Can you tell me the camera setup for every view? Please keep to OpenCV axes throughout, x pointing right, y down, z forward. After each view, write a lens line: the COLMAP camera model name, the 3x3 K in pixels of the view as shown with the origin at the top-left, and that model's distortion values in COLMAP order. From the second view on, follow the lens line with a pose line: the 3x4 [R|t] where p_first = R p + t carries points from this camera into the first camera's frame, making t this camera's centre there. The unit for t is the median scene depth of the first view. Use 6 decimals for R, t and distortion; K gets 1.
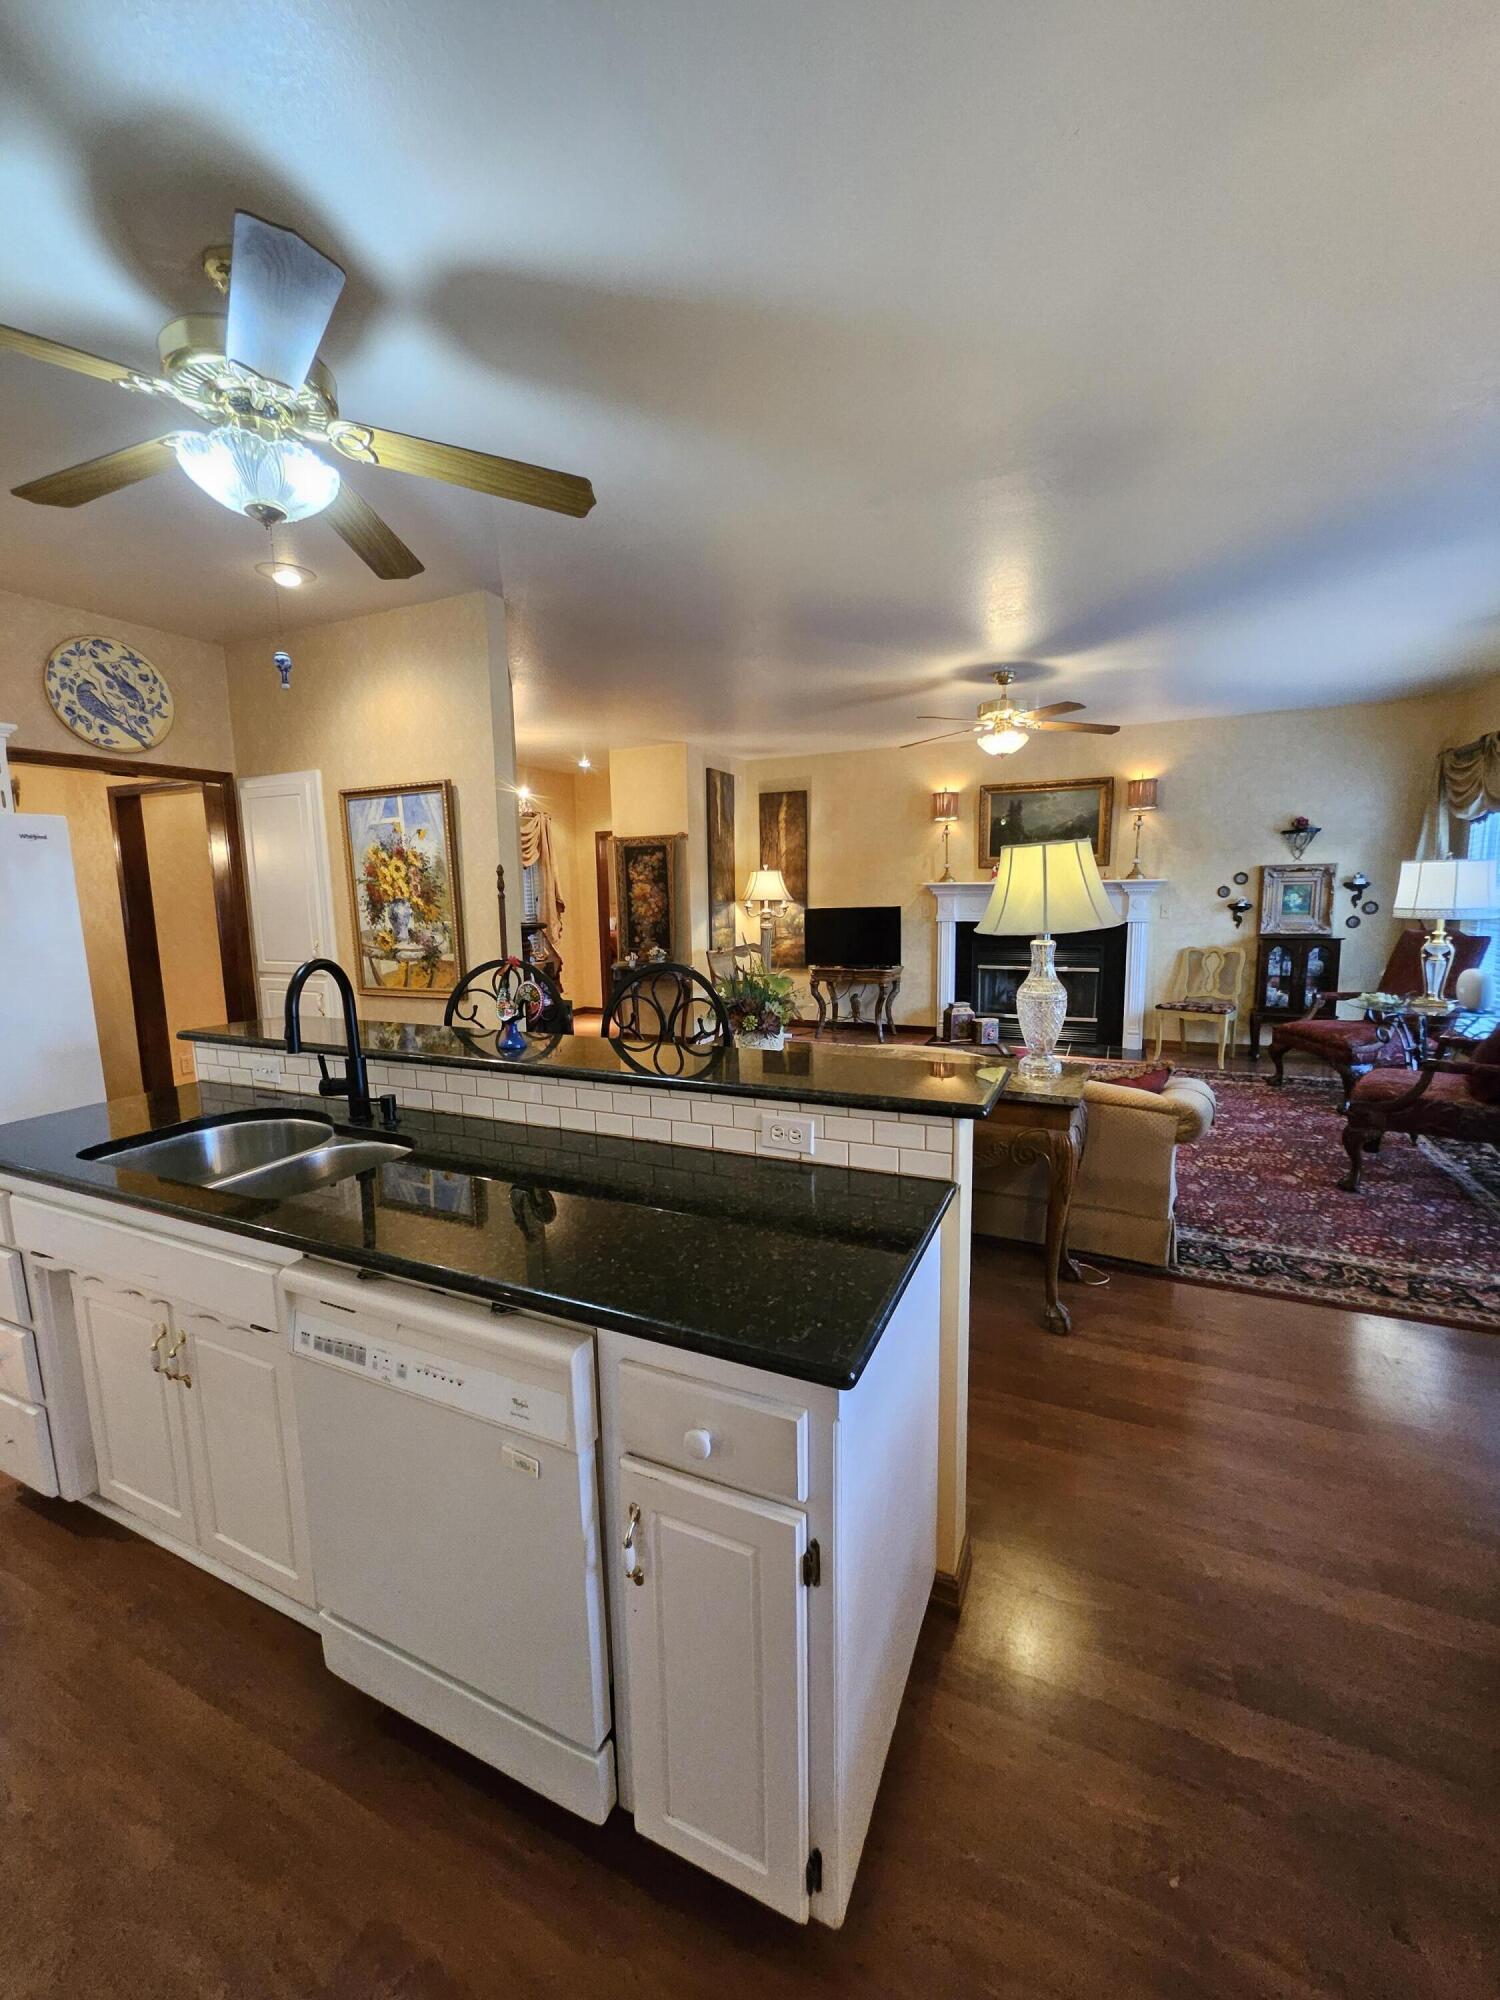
lens RADIAL K [[783.8, 0, 749.3], [0, 783.8, 993.8], [0, 0, 1]] dist [-0.001785, 0.001160]
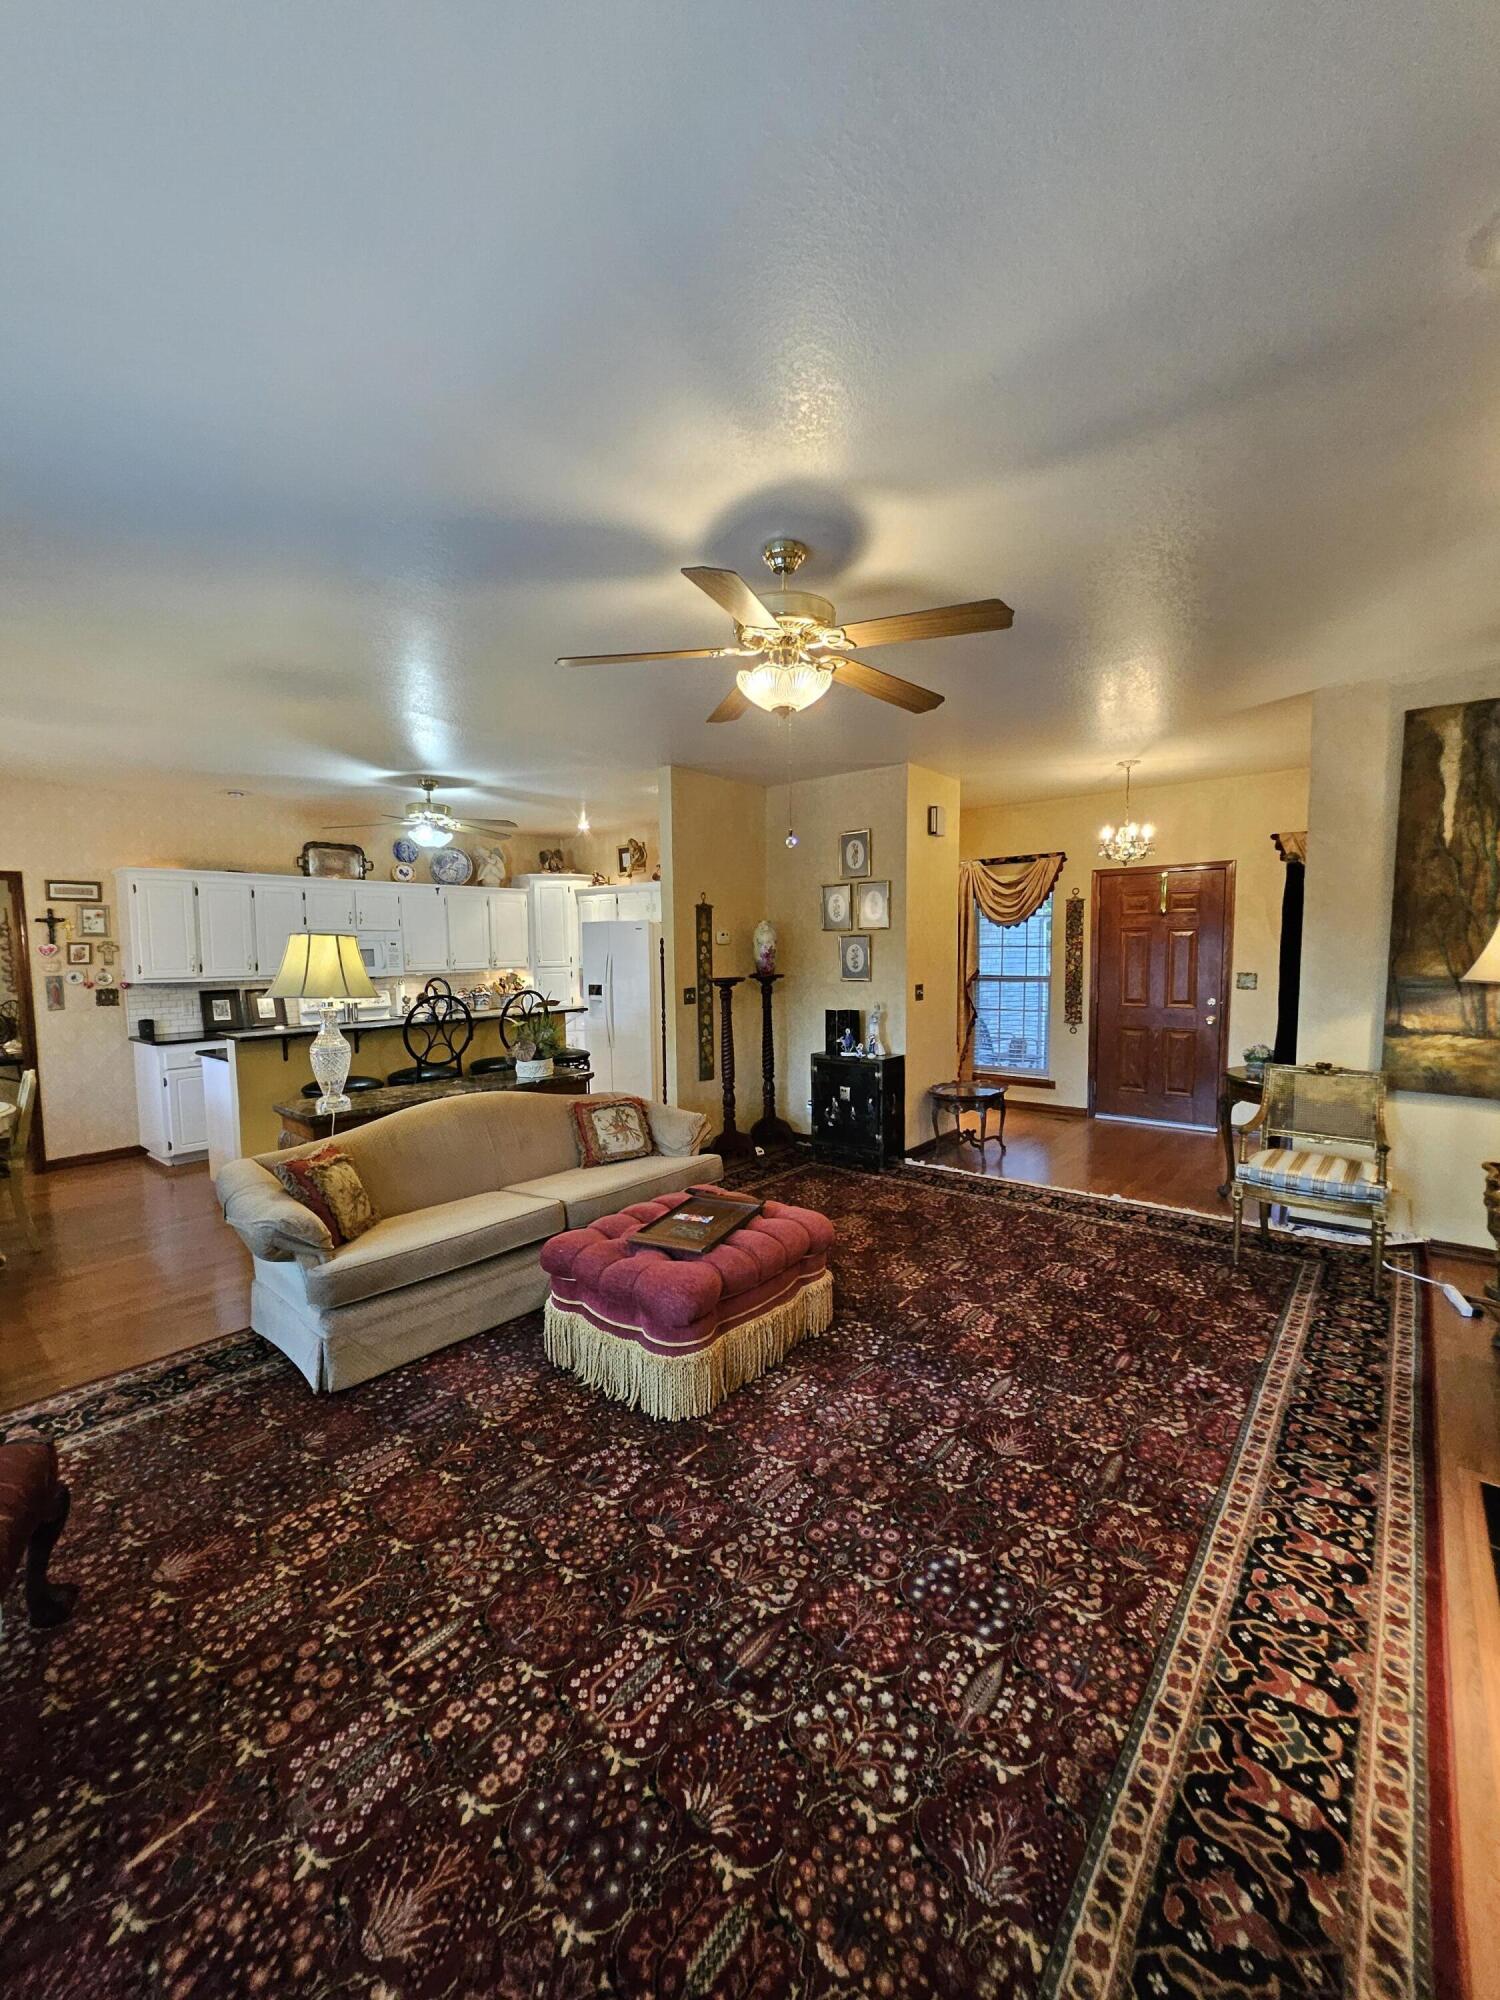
lens RADIAL K [[783.8, 0, 758.9], [0, 783.8, 1007.3], [0, 0, 1]] dist [-0.001785, 0.001160]
pose [[-0.245243, 0.099272, -0.964366, 0.660778], [-0.113122, 0.985018, 0.130165, -0.144913], [0.962839, 0.141013, -0.230339, 0.898261]]
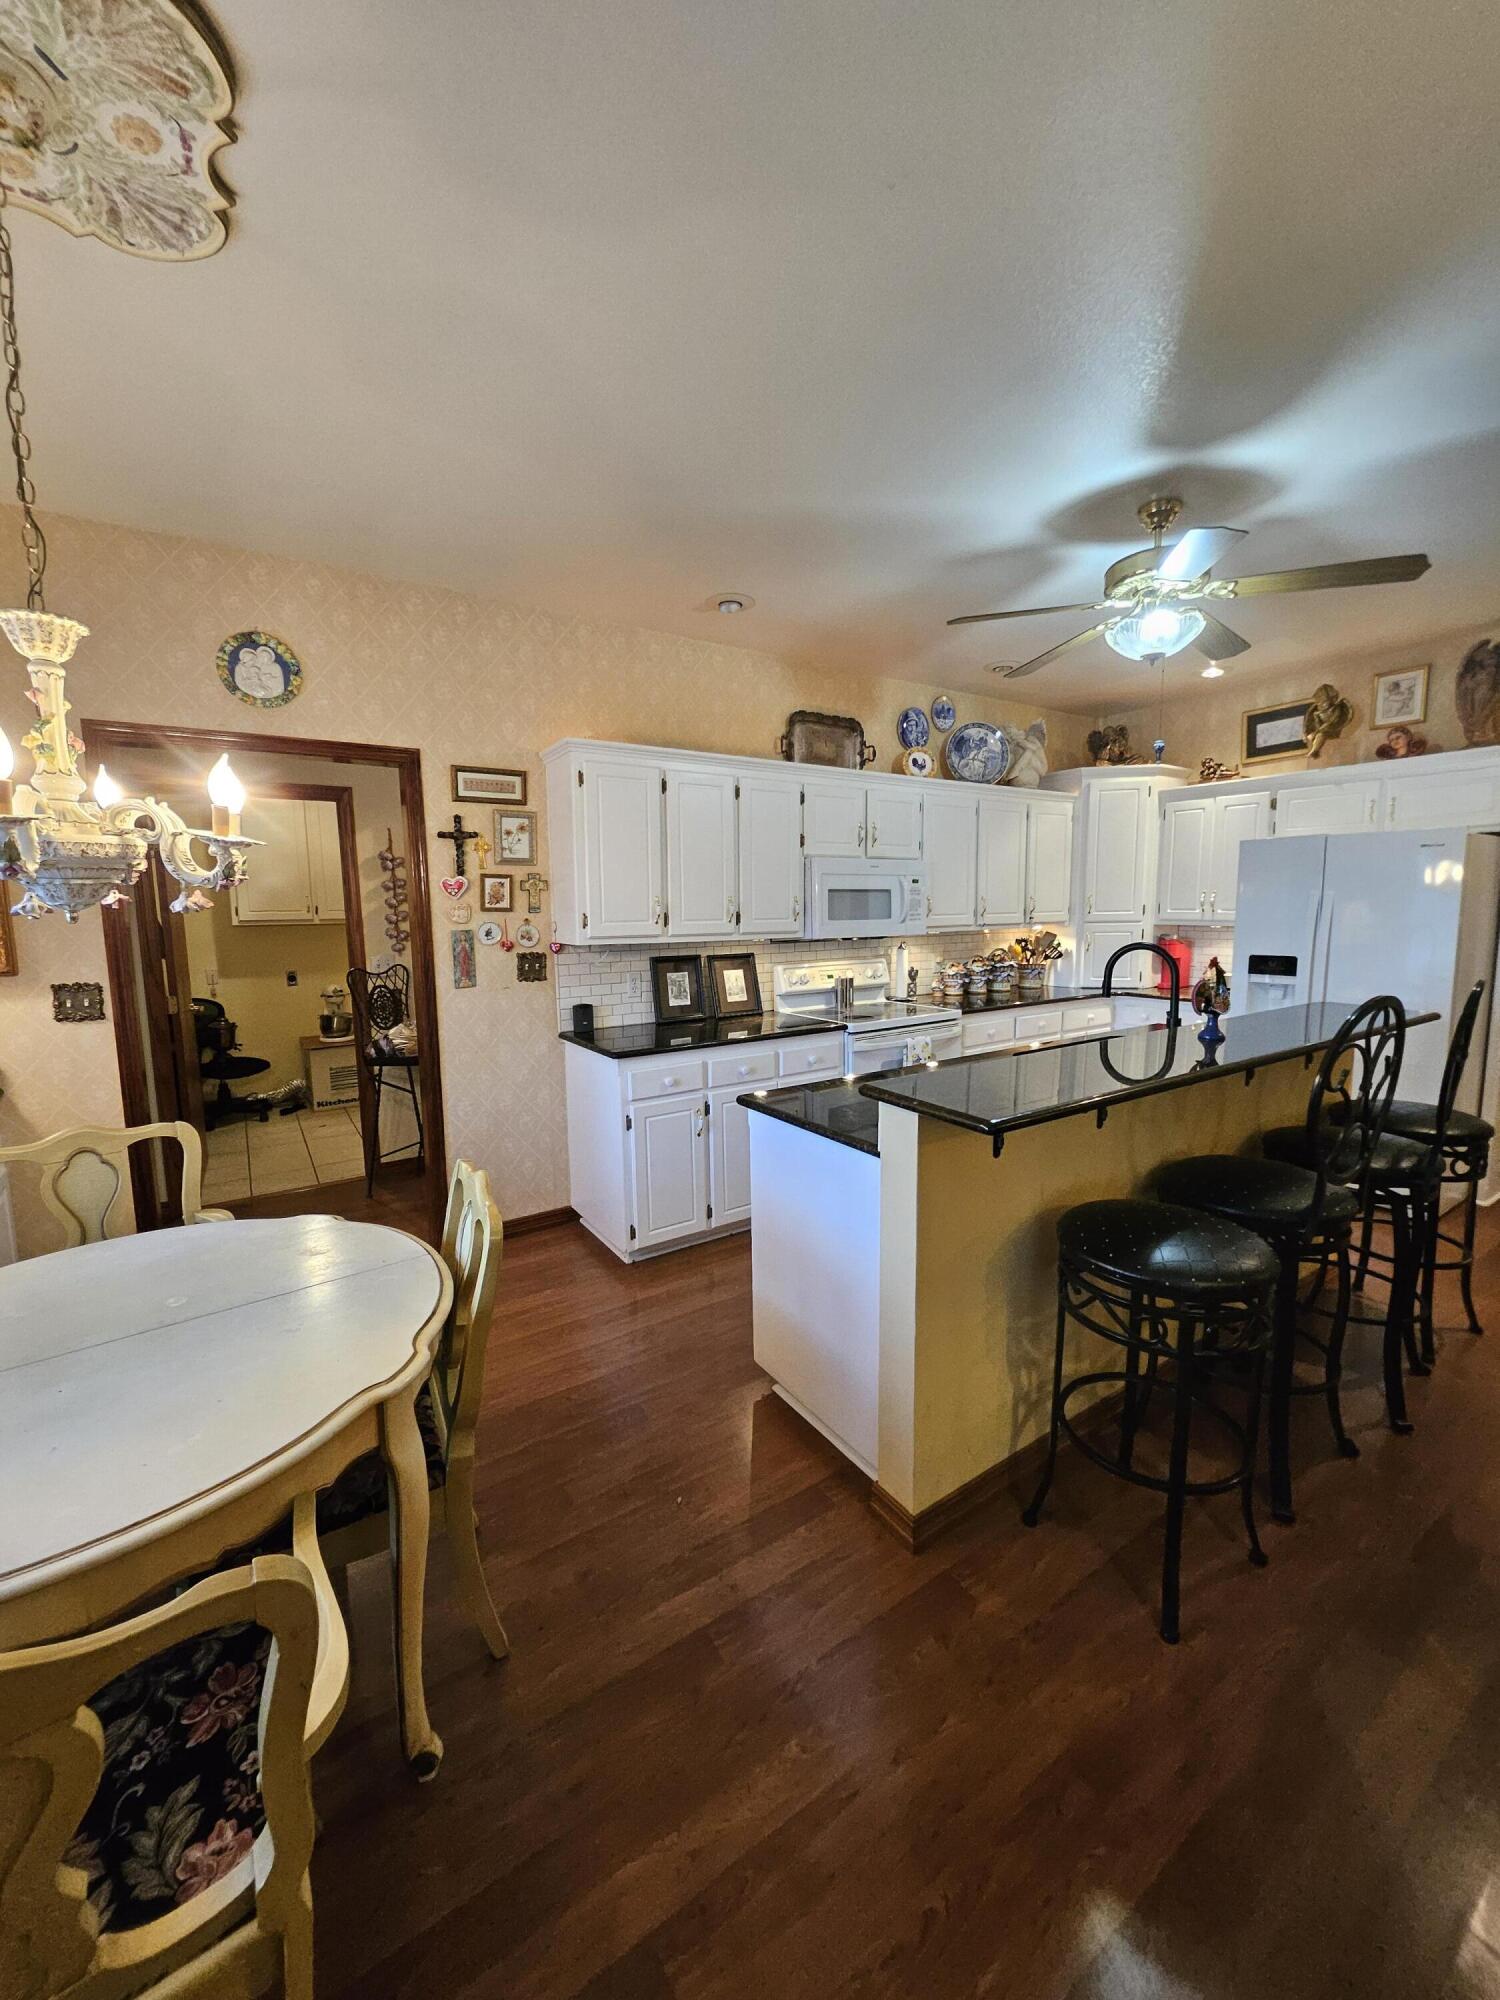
lens RADIAL K [[783.8, 0, 756.1], [0, 783.8, 1001.9], [0, 0, 1]] dist [-0.001785, 0.001160]
pose [[-0.519136, 0.132466, -0.844364, 0.335372], [-0.094038, 0.973066, 0.210474, -0.053815], [0.849503, 0.188667, -0.492697, 0.338150]]
